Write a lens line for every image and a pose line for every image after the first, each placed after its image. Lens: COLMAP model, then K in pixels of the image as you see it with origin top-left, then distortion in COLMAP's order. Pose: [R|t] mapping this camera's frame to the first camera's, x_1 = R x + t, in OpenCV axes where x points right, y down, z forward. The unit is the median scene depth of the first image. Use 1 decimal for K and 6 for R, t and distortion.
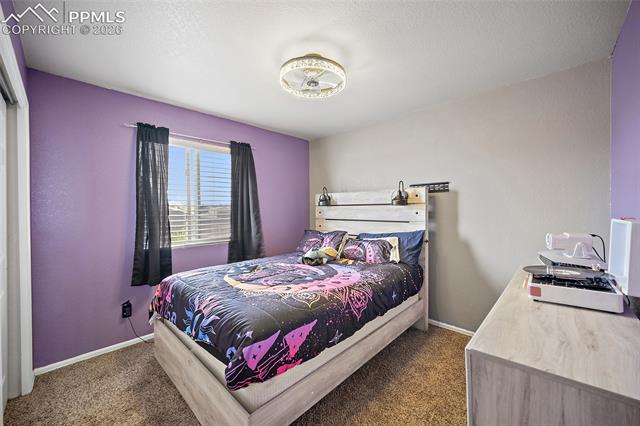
lens RADIAL K [[258.3, 0, 323.1], [0, 258.3, 214.3], [0, 0, 1]] dist [0.002489, 0.000061]
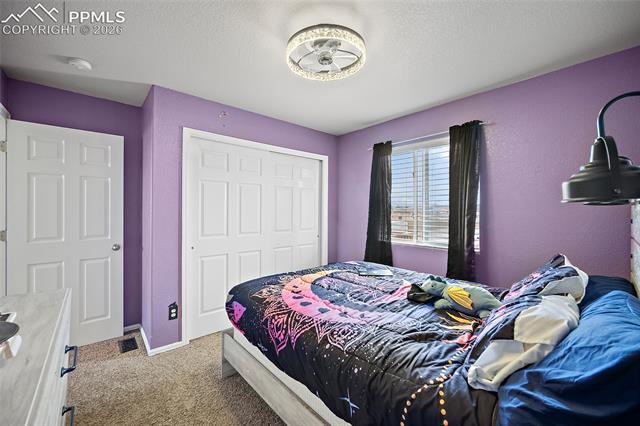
lens RADIAL K [[258.3, 0, 319.9], [0, 258.3, 210.3], [0, 0, 1]] dist [0.002489, 0.000061]
pose [[-0.103913, 0.011680, -0.994518, 0.603494], [-0.024477, 0.999598, 0.014298, -0.025325], [0.994285, 0.025828, -0.103586, 0.810272]]
